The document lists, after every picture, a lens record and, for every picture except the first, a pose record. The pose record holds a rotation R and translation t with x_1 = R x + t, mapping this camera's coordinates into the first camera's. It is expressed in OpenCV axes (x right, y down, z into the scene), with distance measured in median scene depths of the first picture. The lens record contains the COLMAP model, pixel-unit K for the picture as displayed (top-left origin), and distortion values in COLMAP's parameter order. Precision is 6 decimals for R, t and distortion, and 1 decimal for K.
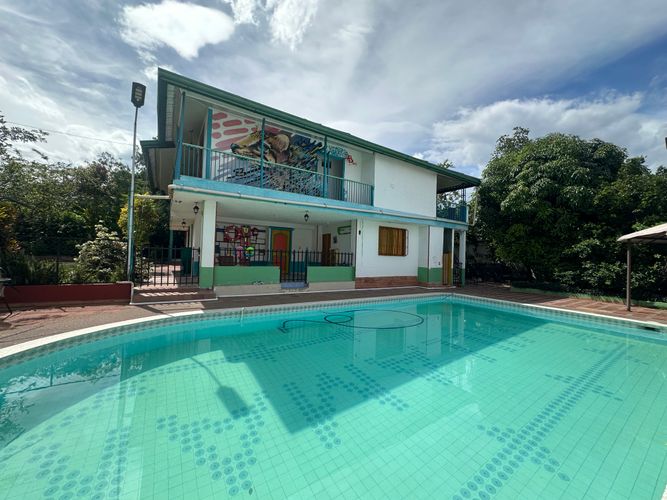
lens RADIAL K [[264.8, 0, 334.8], [0, 264.8, 250.3], [0, 0, 1]] dist [-0.002047, 0.000337]
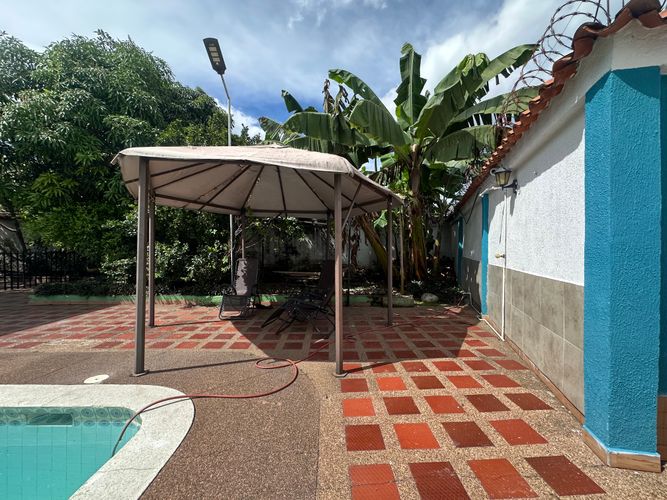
lens RADIAL K [[264.8, 0, 335.2], [0, 264.8, 250.9], [0, 0, 1]] dist [-0.002047, 0.000337]
pose [[0.528795, -0.017466, 0.848570, 0.596692], [-0.008662, 0.999625, 0.025972, 0.038625], [-0.848705, -0.021084, 0.528446, 0.264100]]
